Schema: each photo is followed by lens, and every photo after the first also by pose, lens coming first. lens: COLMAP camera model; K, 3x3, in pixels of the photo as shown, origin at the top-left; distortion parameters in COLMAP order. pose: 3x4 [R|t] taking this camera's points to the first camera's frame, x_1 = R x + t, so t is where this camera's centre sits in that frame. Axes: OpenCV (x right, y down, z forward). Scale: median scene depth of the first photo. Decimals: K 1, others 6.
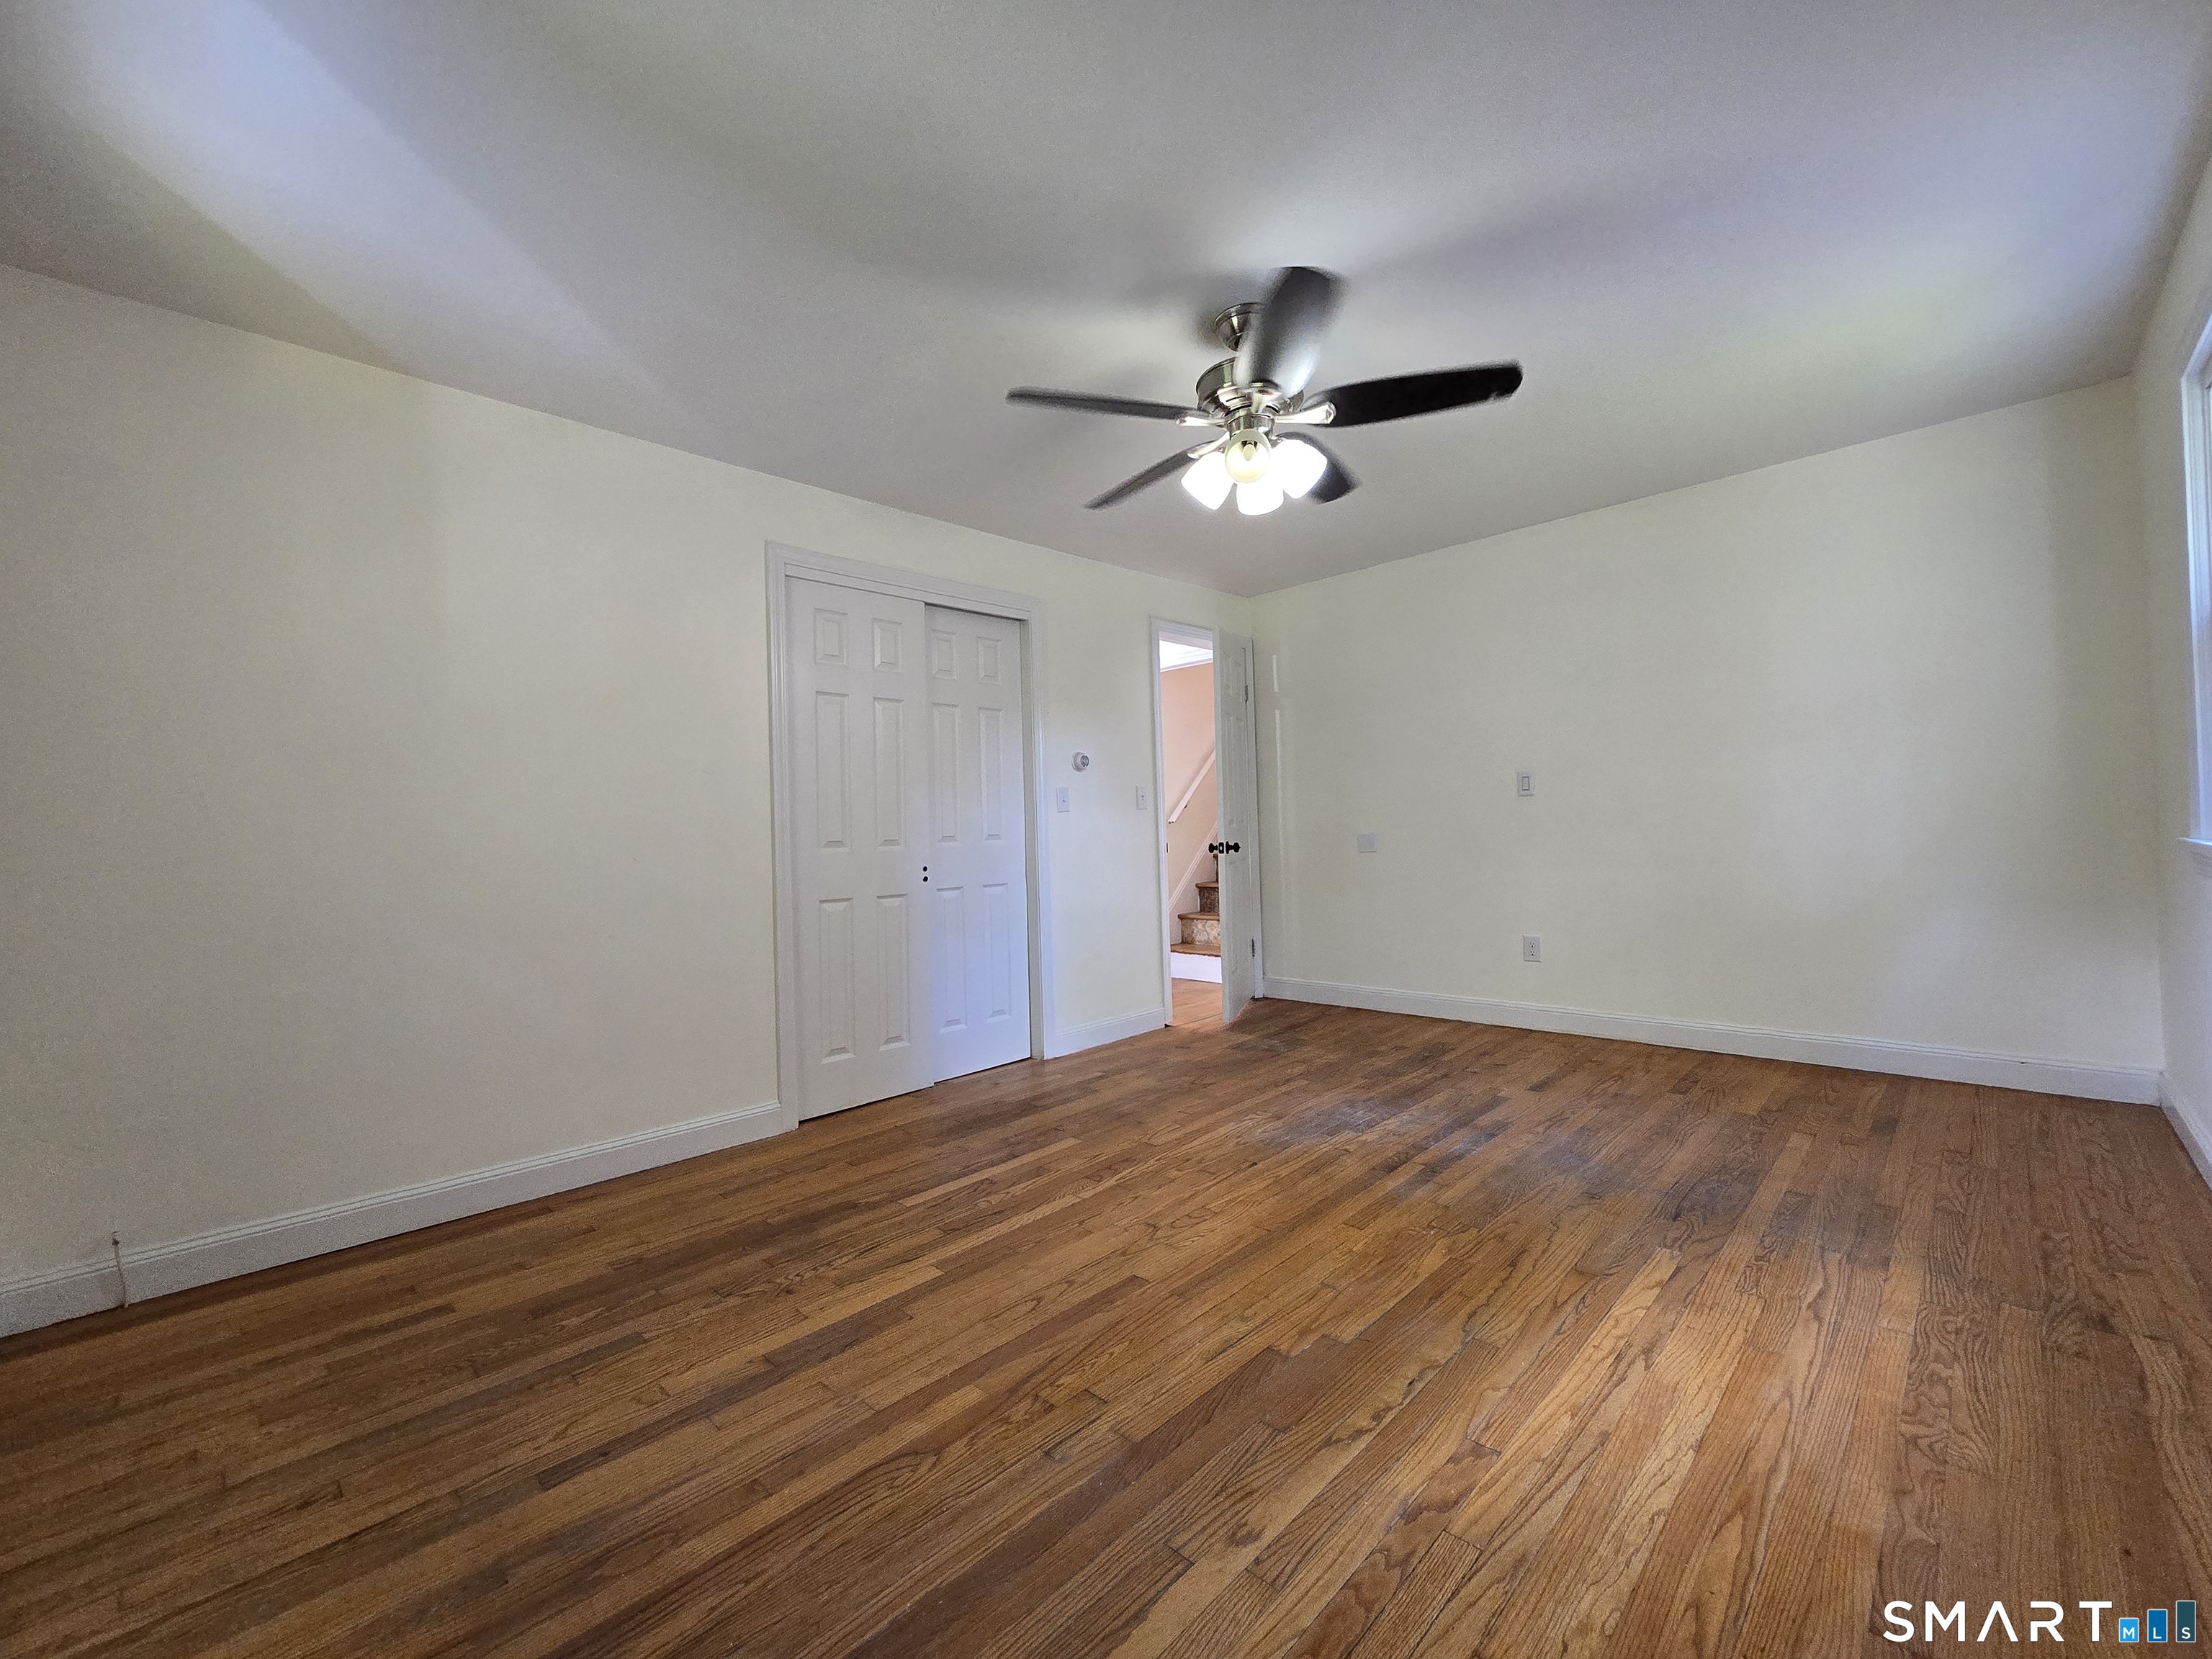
lens RADIAL K [[906.7, 0, 1082.0], [0, 906.7, 835.6], [0, 0, 1]] dist [0.001084, -0.001192]
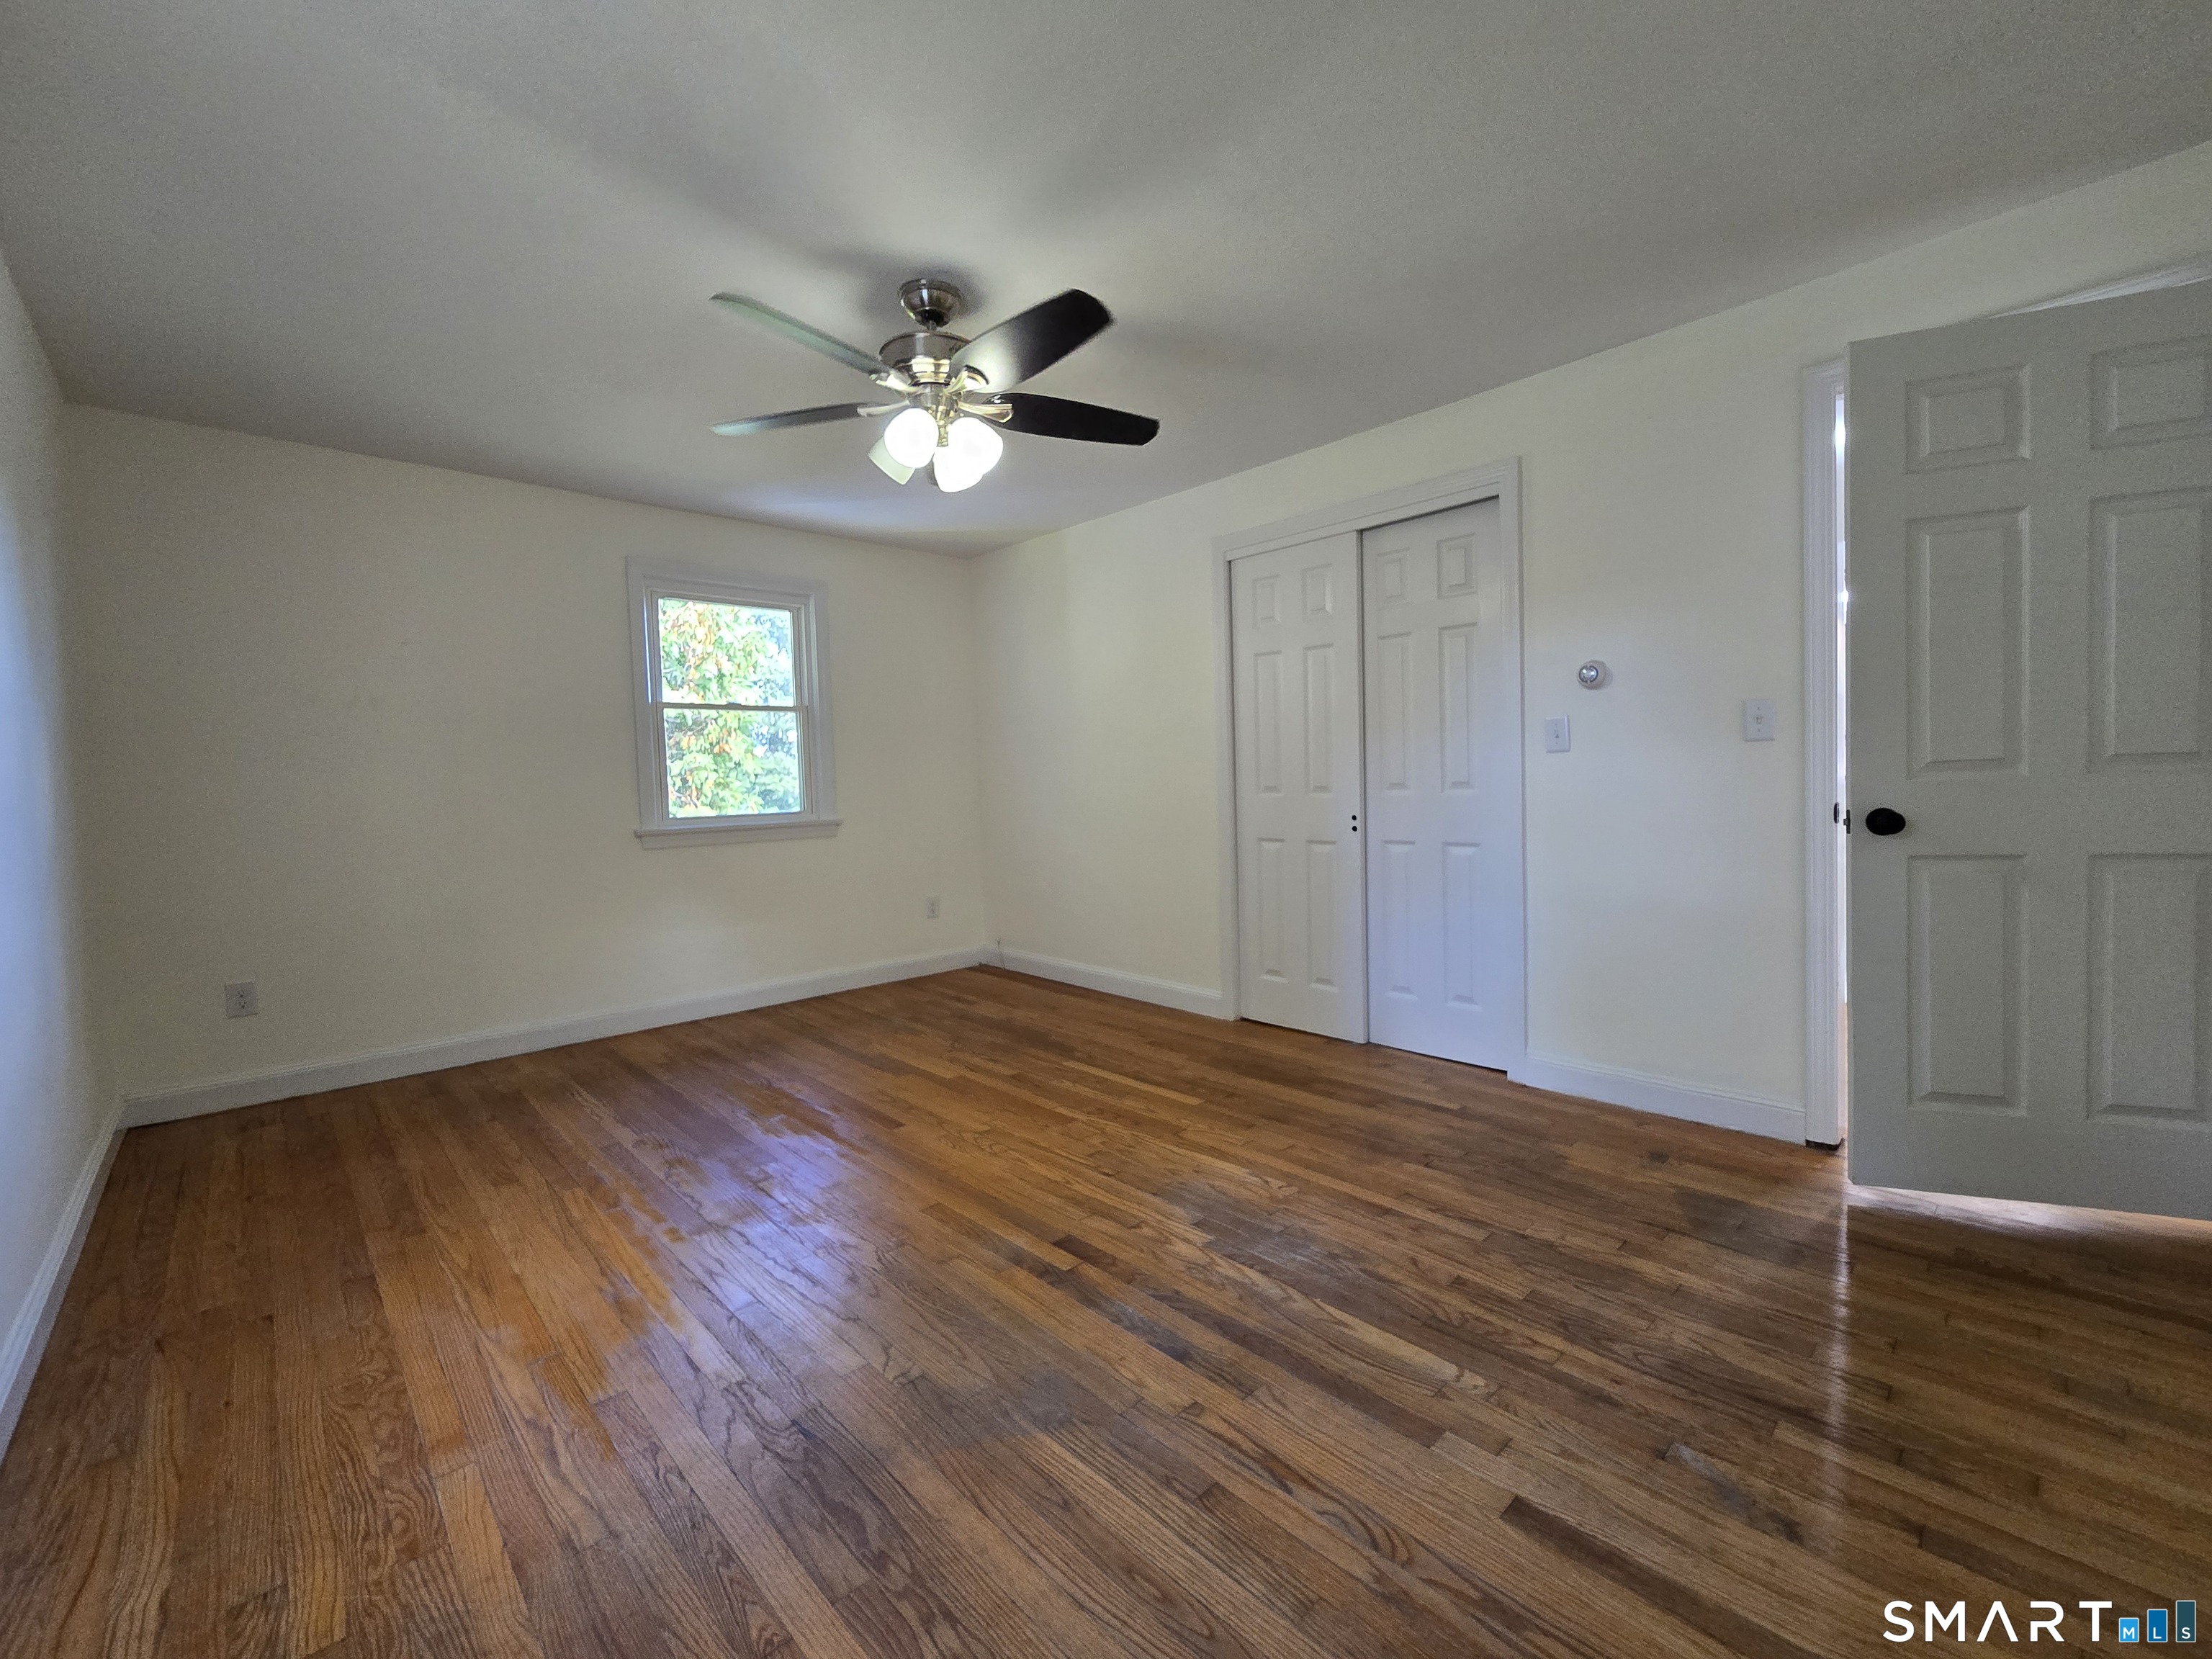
lens RADIAL K [[906.7, 0, 1112.9], [0, 906.7, 817.1], [0, 0, 1]] dist [0.001084, -0.001192]
pose [[-0.017333, 0.073099, -0.997174, 1.064755], [0.022628, 0.997097, 0.072700, -0.052784], [0.999594, -0.021304, -0.018937, 1.042511]]
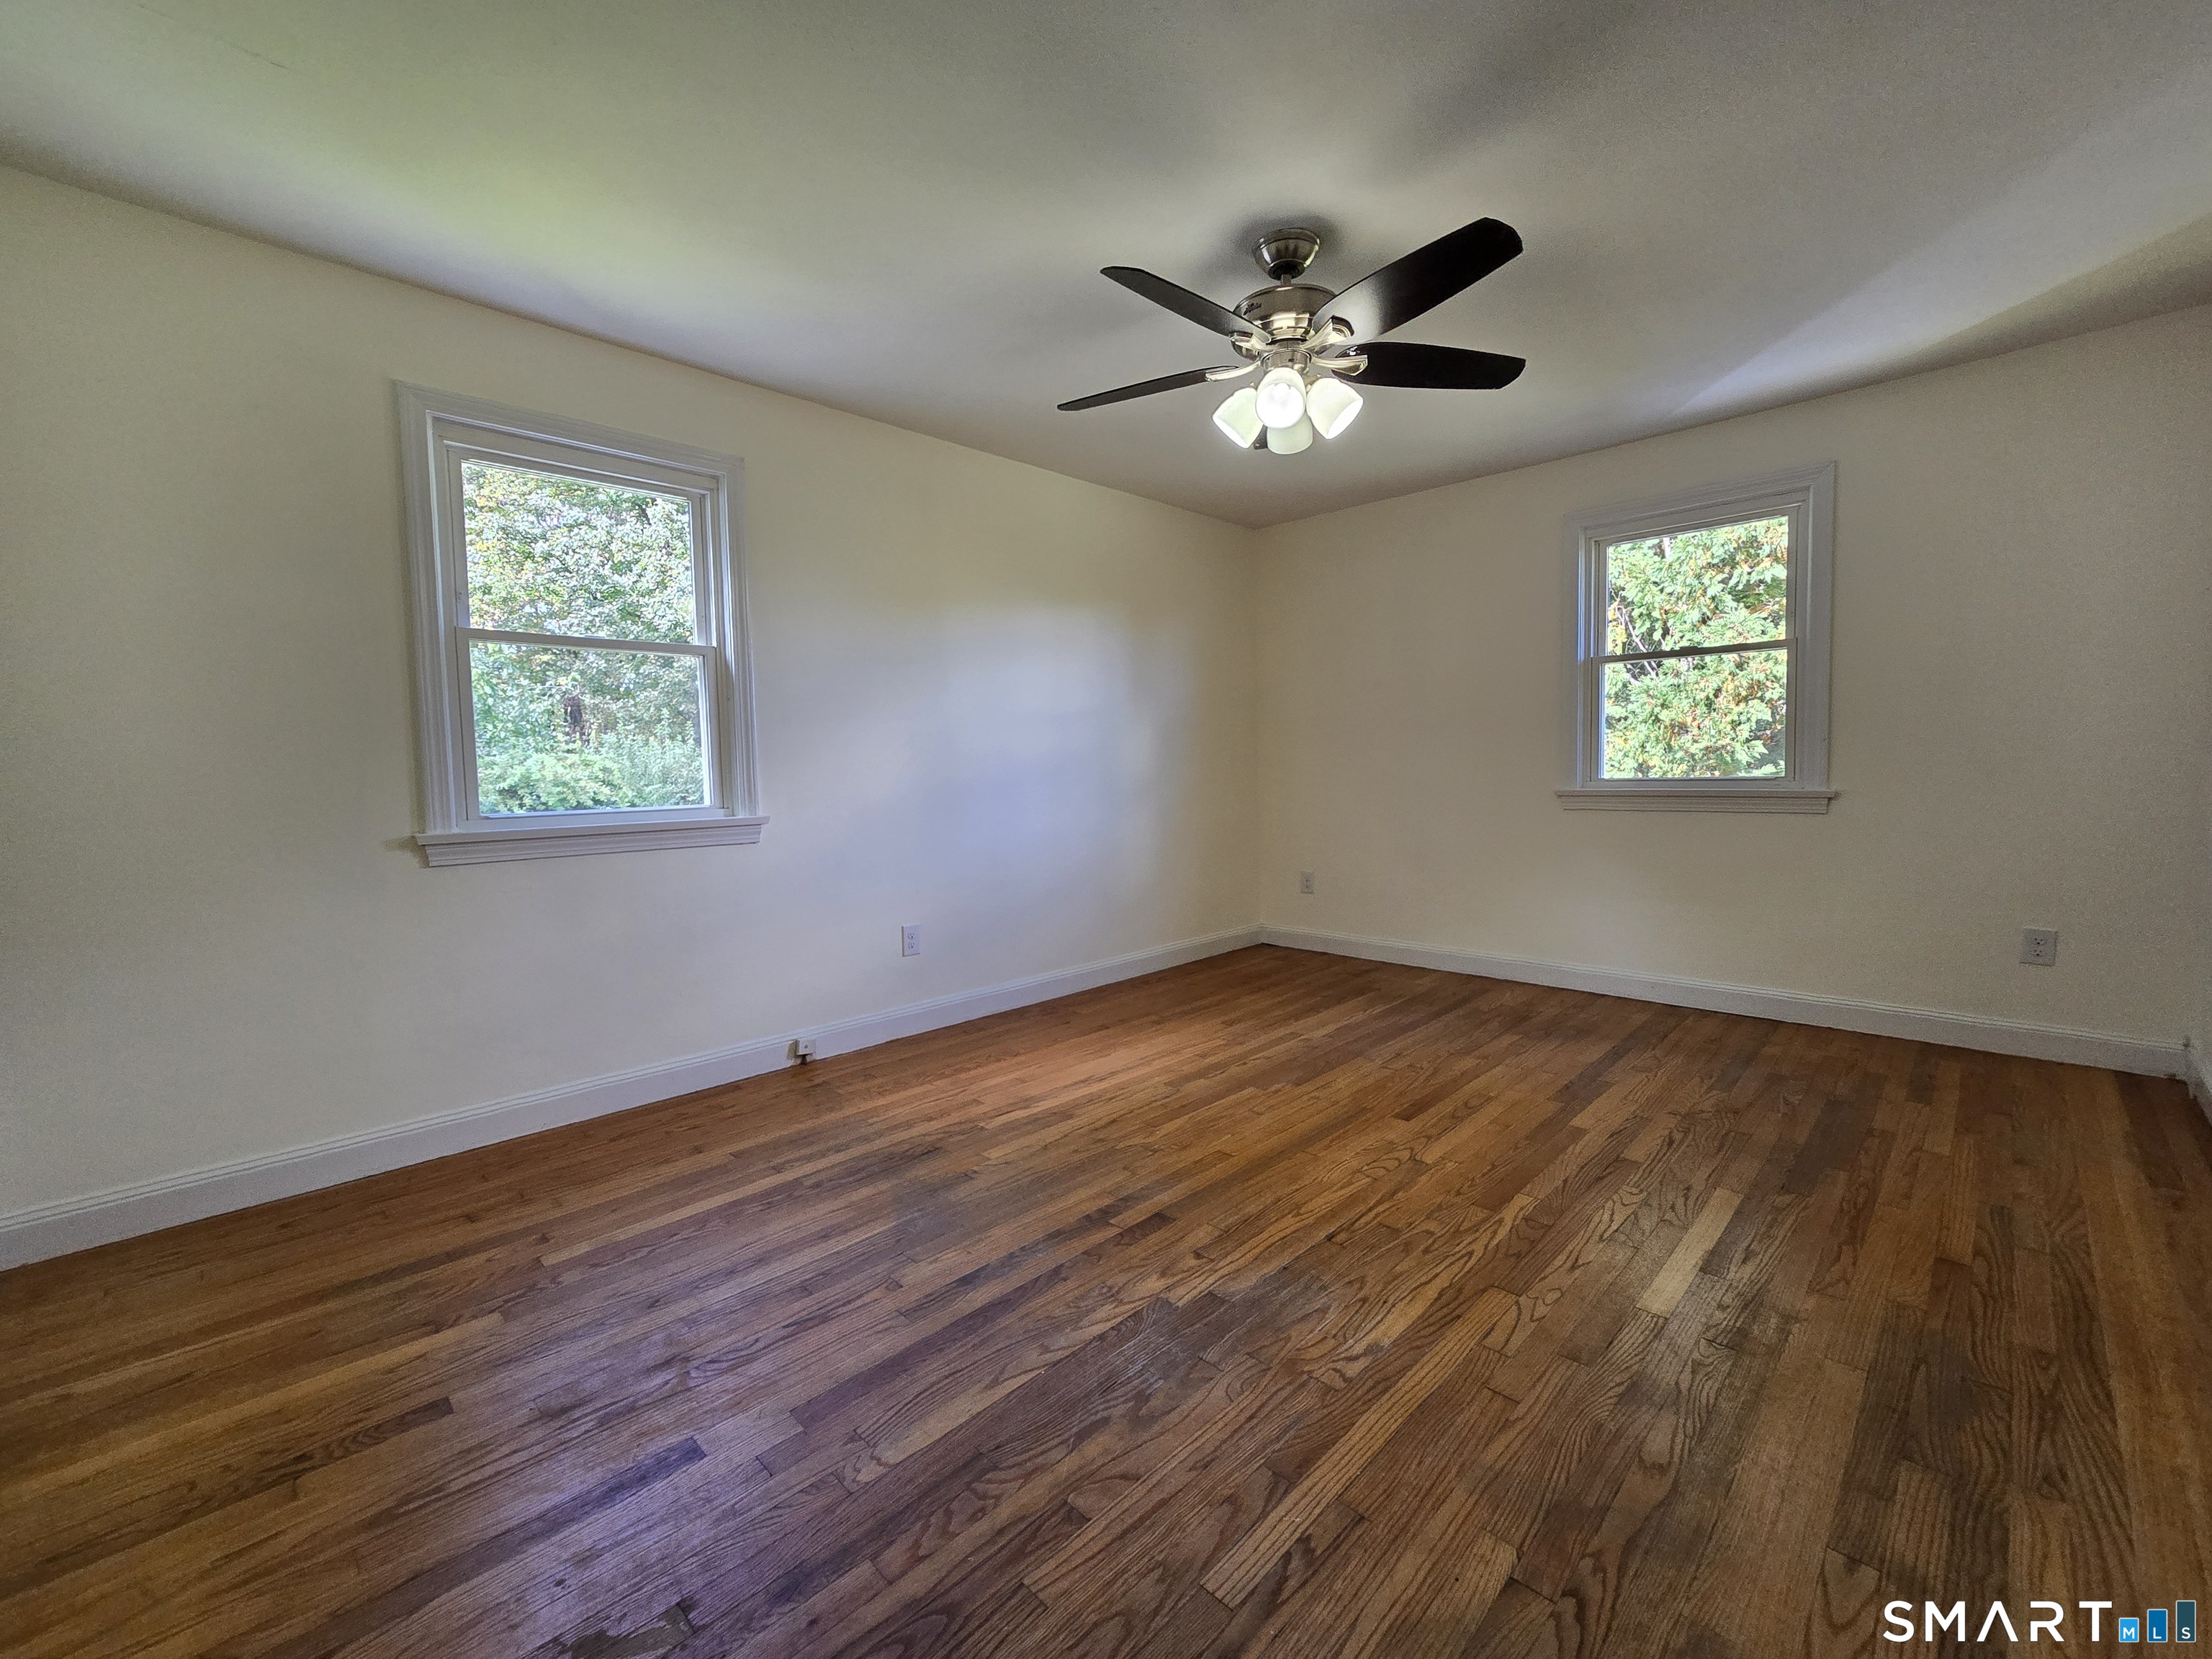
lens RADIAL K [[906.7, 0, 1095.4], [0, 906.7, 838.3], [0, 0, 1]] dist [0.001084, -0.001192]
pose [[-0.998466, 0.055342, -0.001482, 0.366714], [0.055007, 0.994734, 0.086478, -0.033247], [0.006260, 0.086264, -0.996253, 1.724199]]
